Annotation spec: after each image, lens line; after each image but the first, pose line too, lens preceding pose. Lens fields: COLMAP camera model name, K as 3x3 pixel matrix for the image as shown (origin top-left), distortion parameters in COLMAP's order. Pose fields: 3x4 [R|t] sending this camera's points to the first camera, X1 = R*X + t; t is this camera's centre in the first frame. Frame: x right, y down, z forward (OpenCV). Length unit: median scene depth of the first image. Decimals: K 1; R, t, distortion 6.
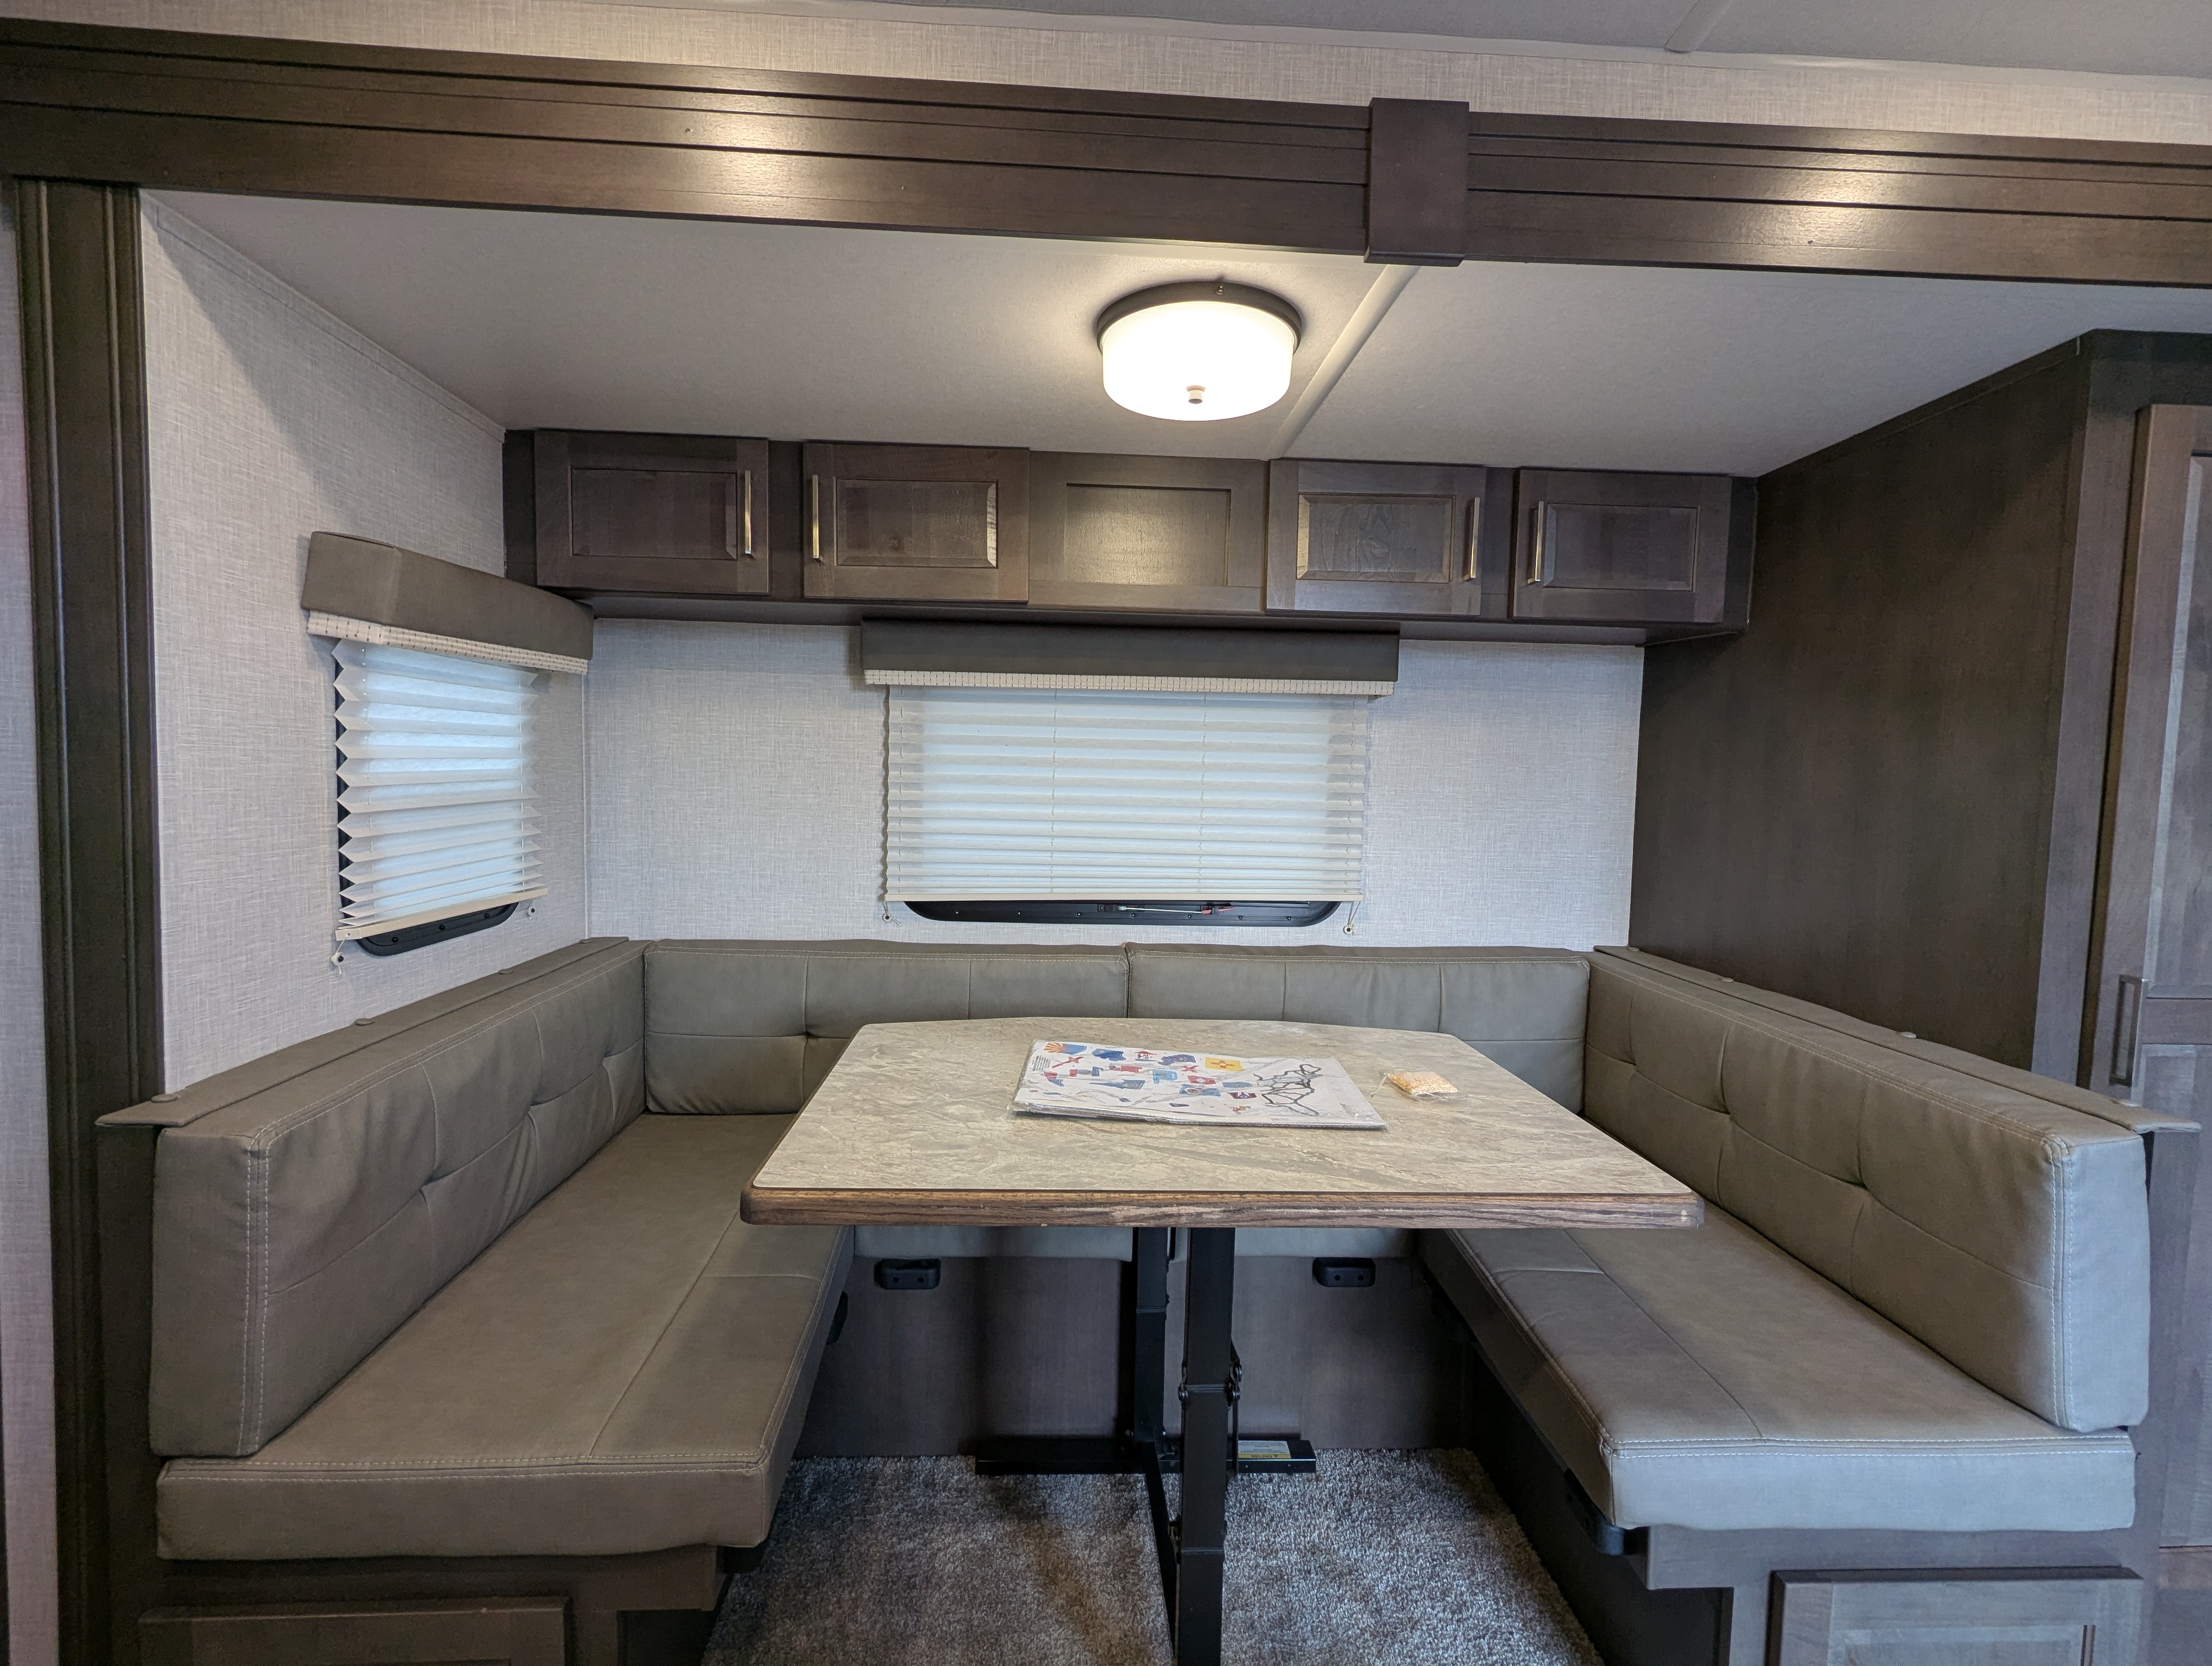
lens RADIAL K [[1047.9, 0, 1099.8], [0, 1047.9, 834.4], [0, 0, 1]] dist [-0.000785, 0.001378]
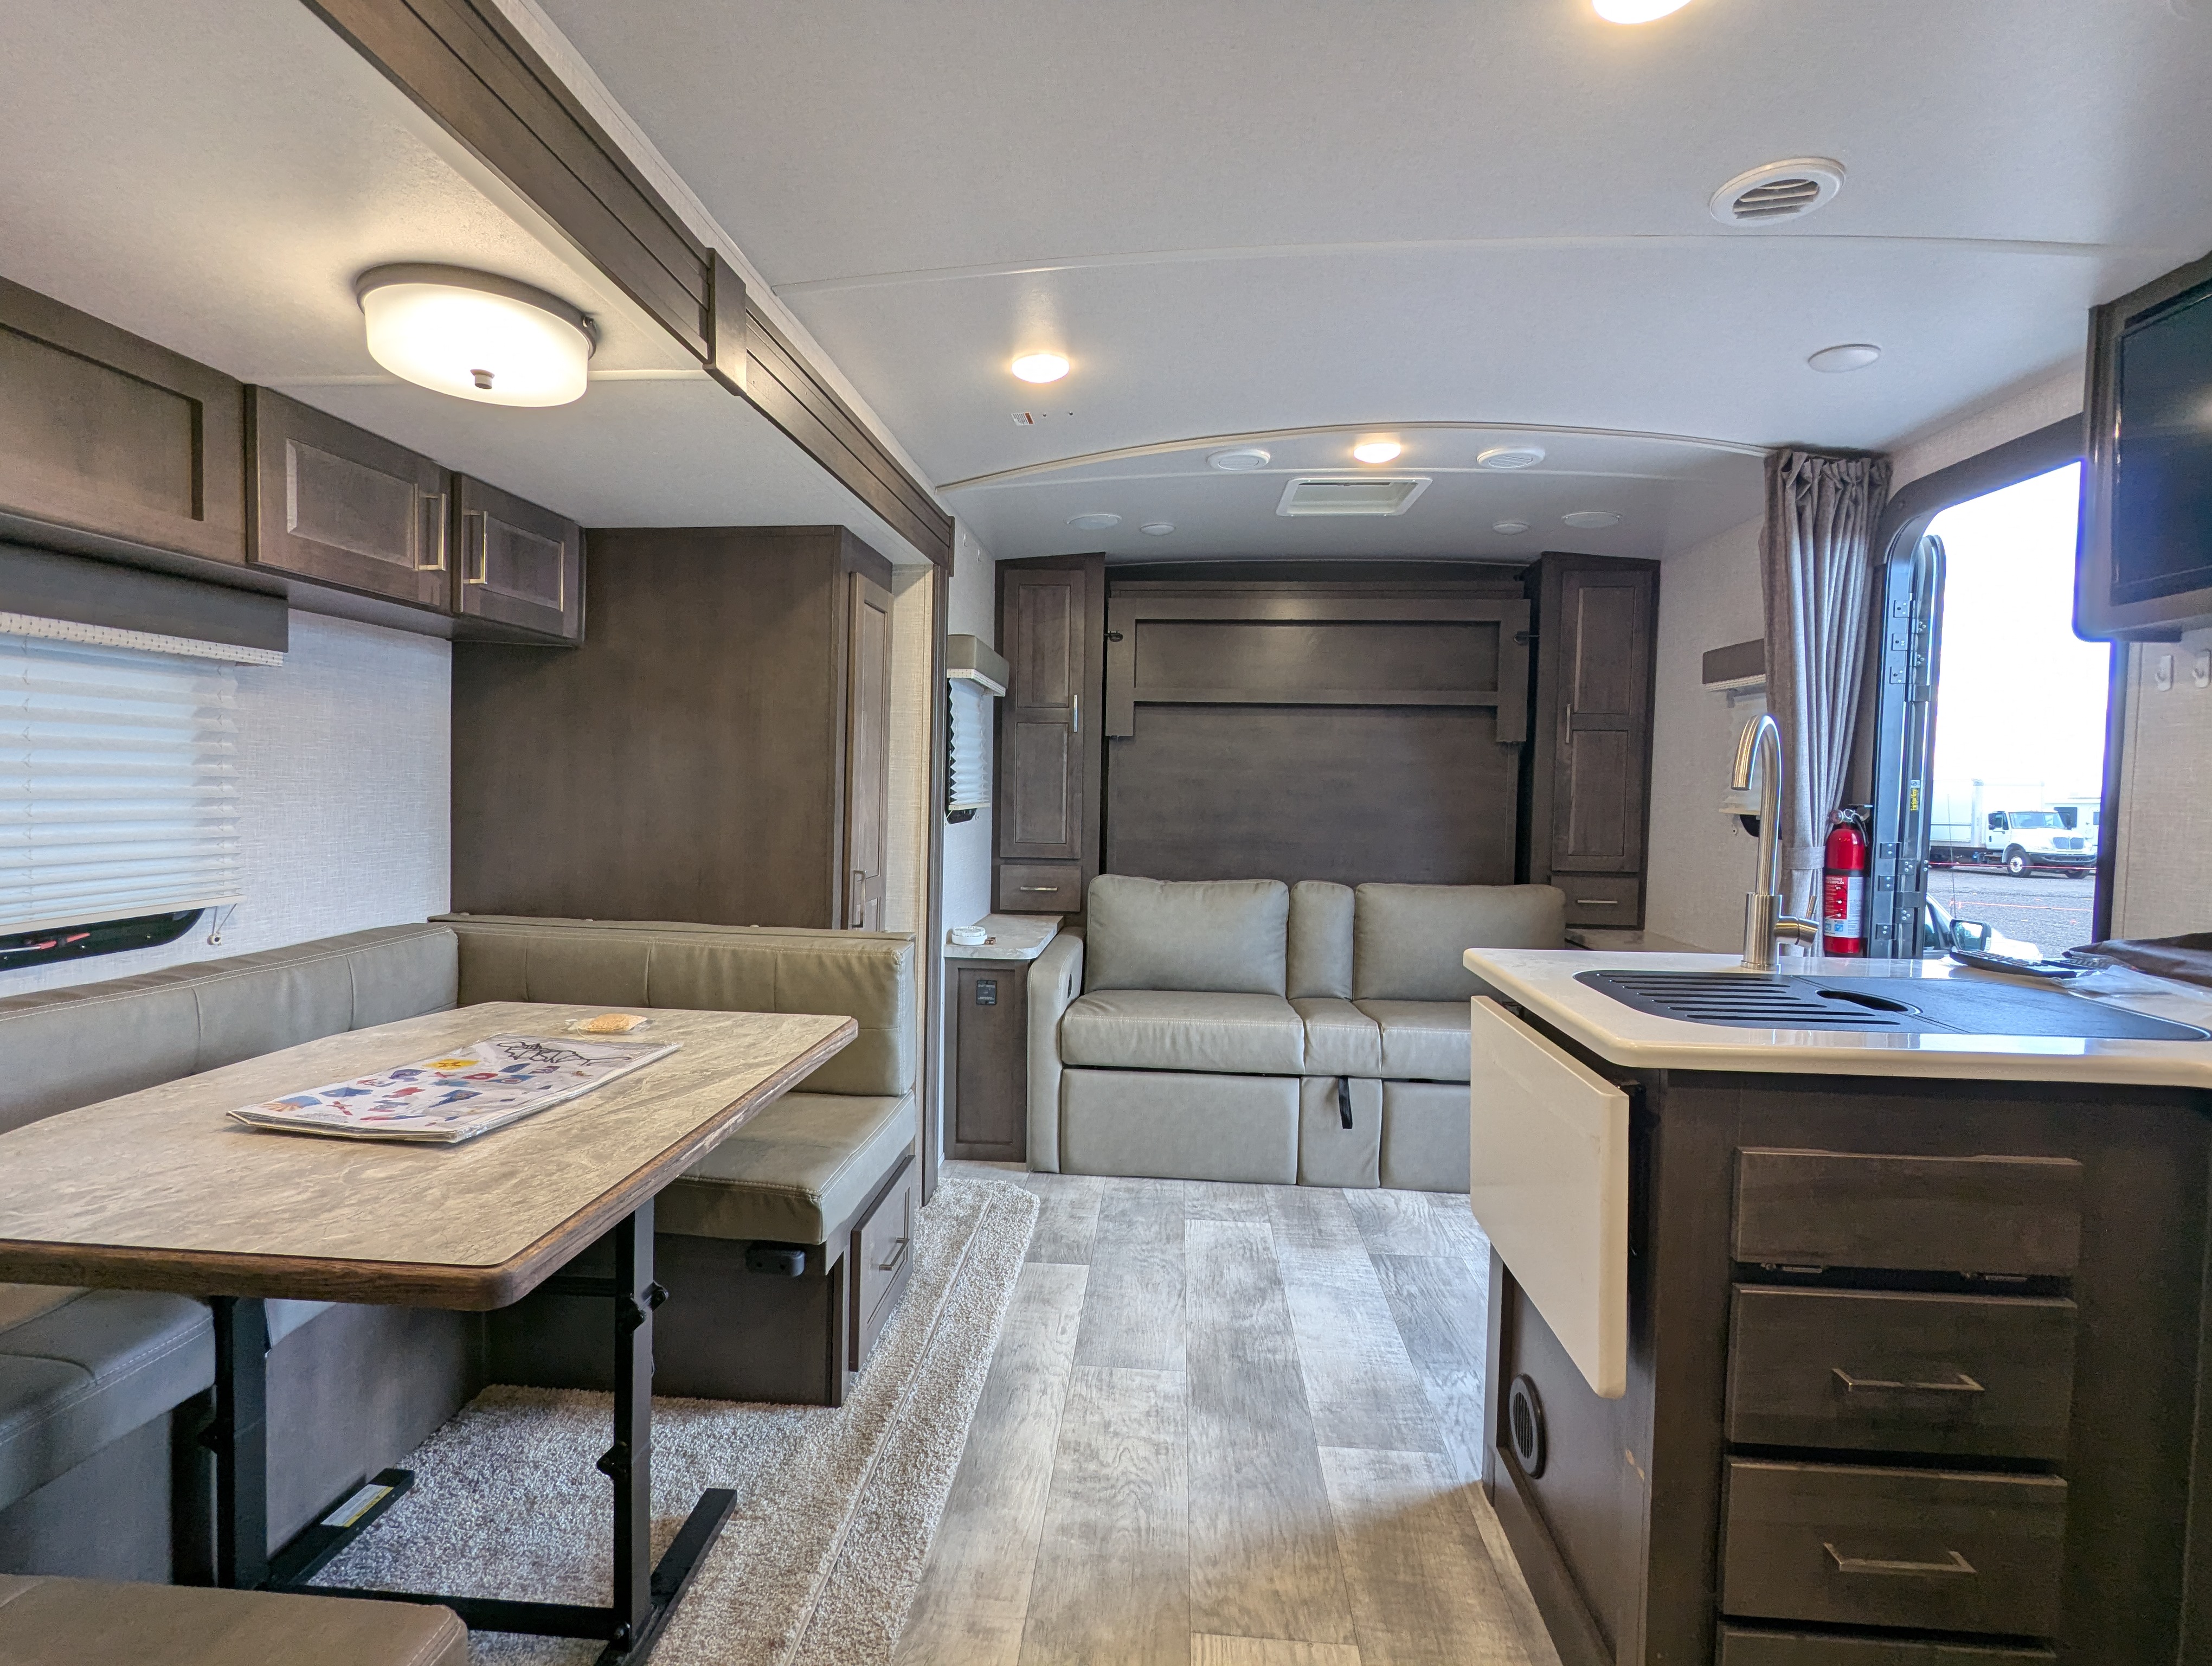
lens RADIAL K [[1047.9, 0, 1099.8], [0, 1047.9, 834.8], [0, 0, 1]] dist [-0.000785, 0.001378]
pose [[0.124923, -0.067605, 0.989860, -0.820339], [0.036160, 0.997323, 0.063551, -0.033680], [-0.991507, 0.027854, 0.127034, 0.306476]]
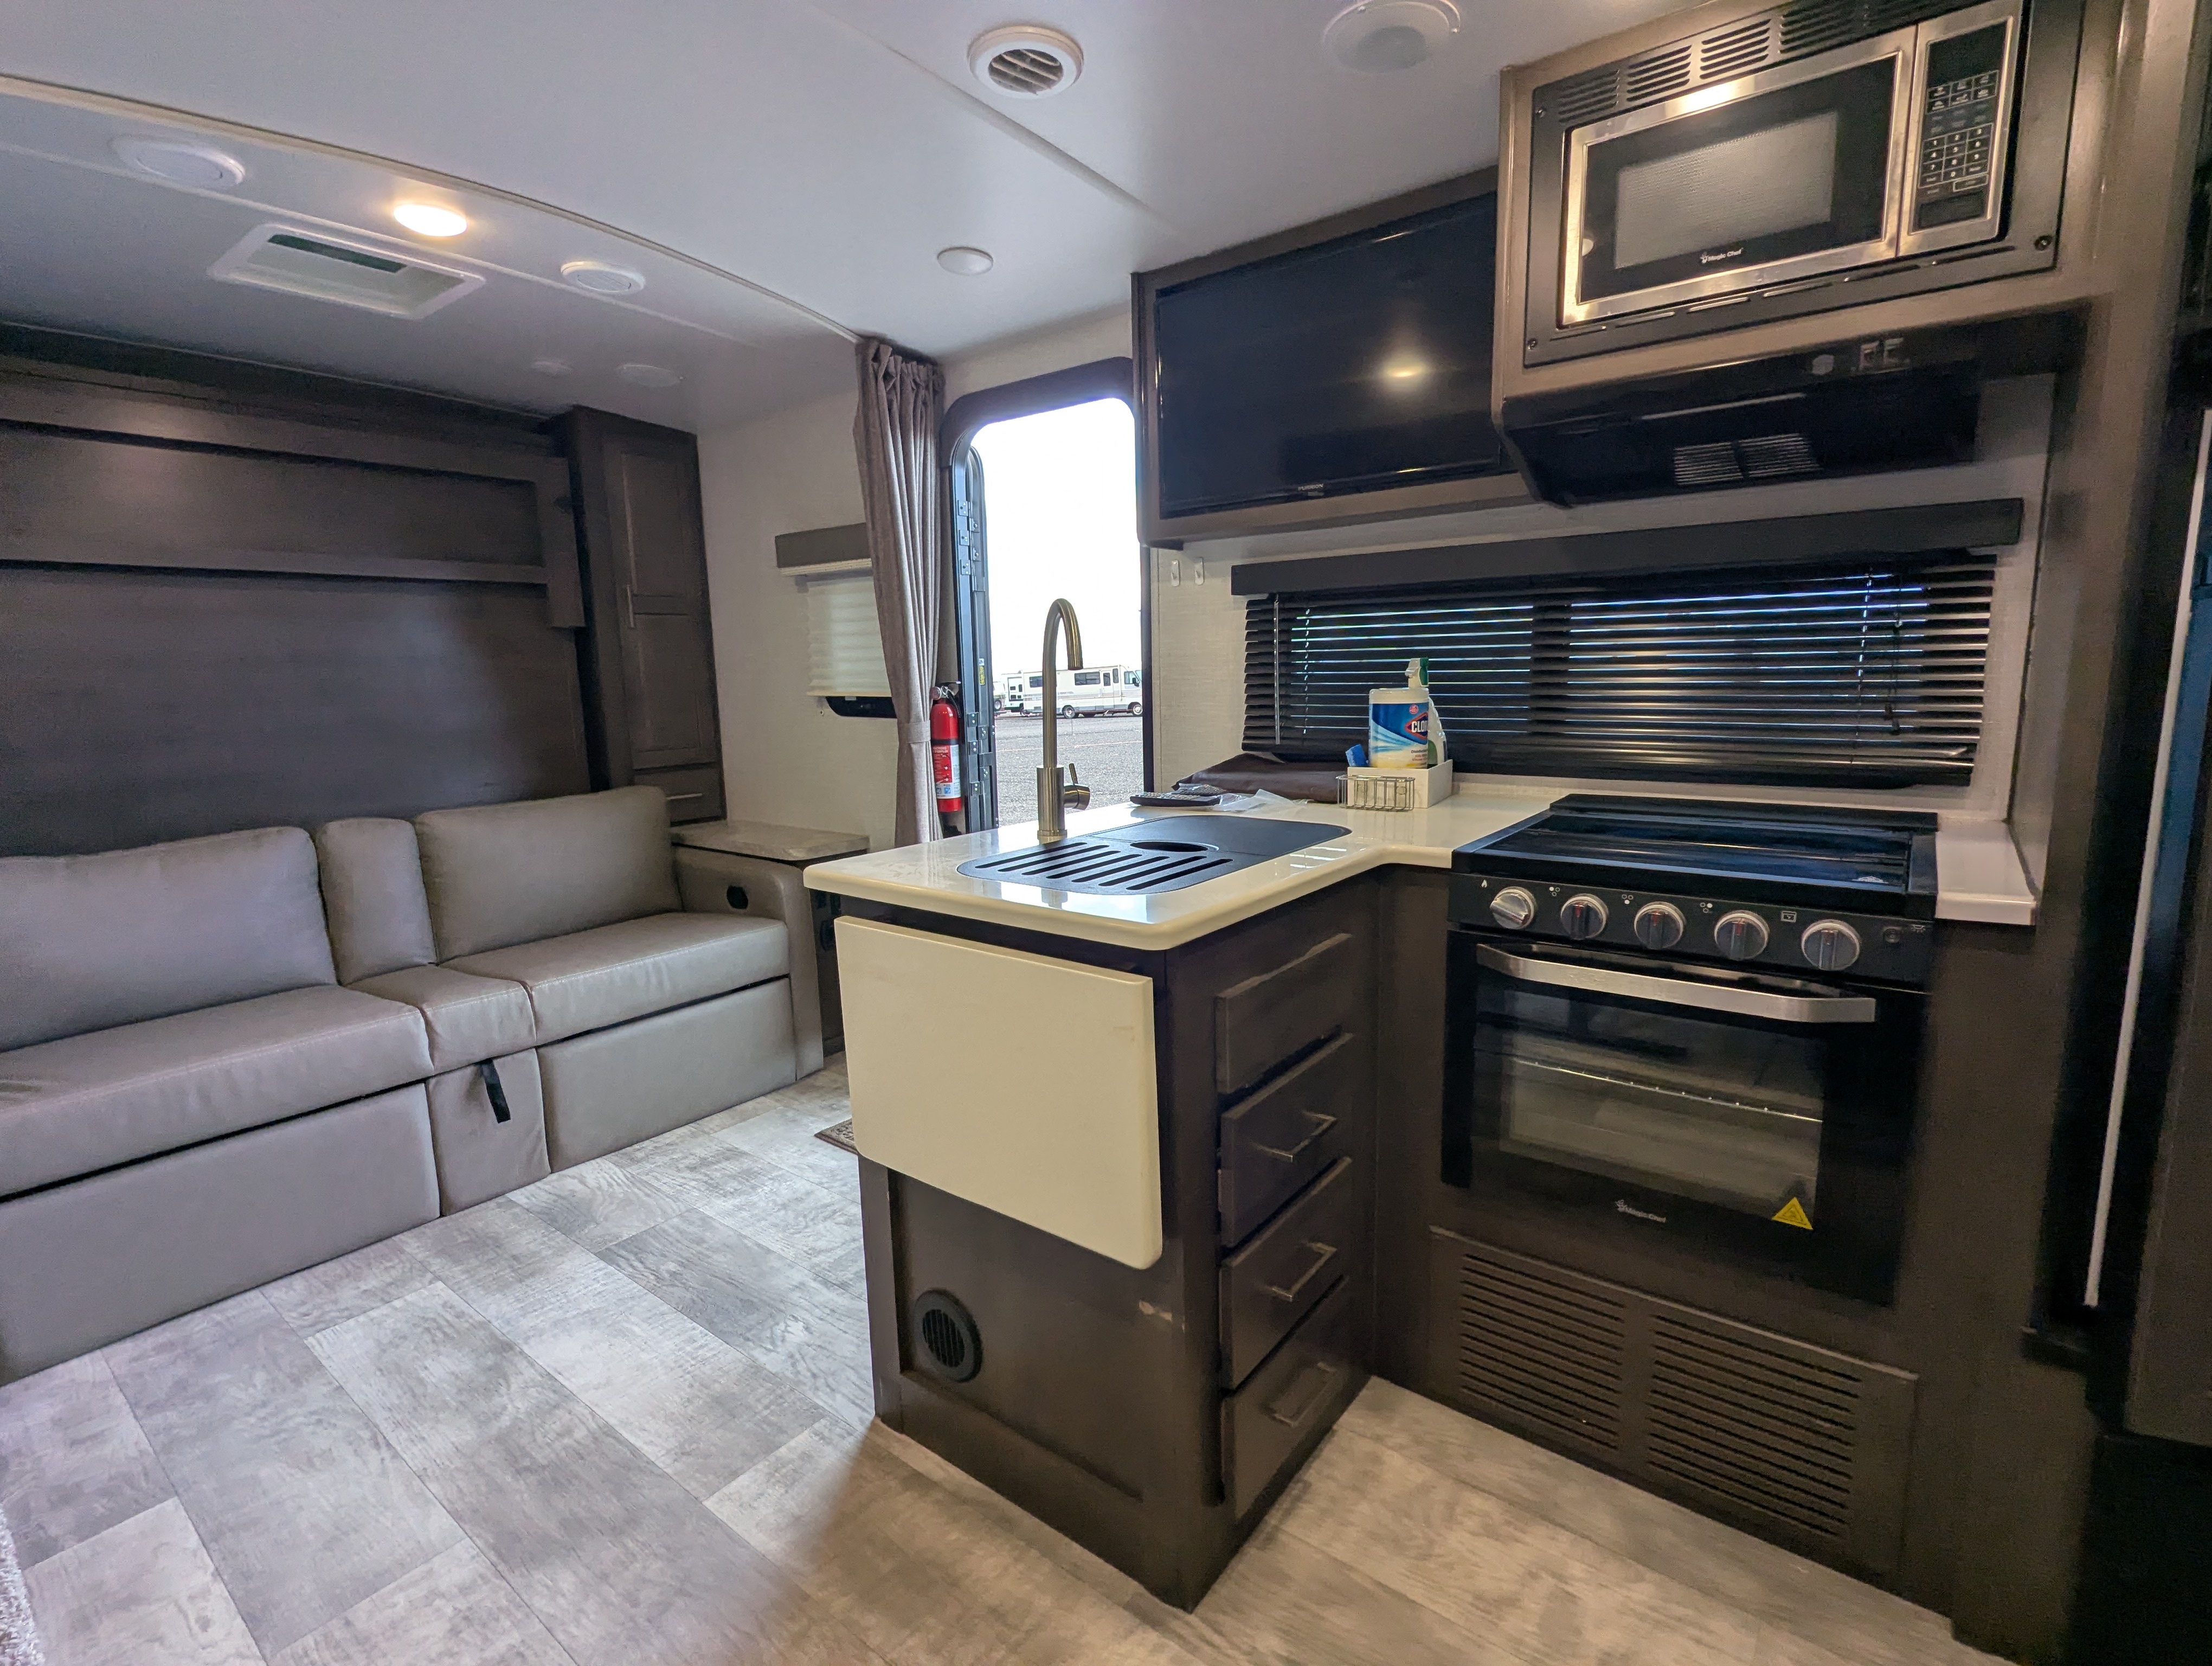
lens RADIAL K [[1047.9, 0, 1101.2], [0, 1047.9, 835.1], [0, 0, 1]] dist [-0.000785, 0.001378]
pose [[-0.755203, -0.104965, 0.647033, -0.443654], [0.043964, 0.976762, 0.209770, -0.048286], [-0.654015, 0.186865, -0.733039, 0.632406]]
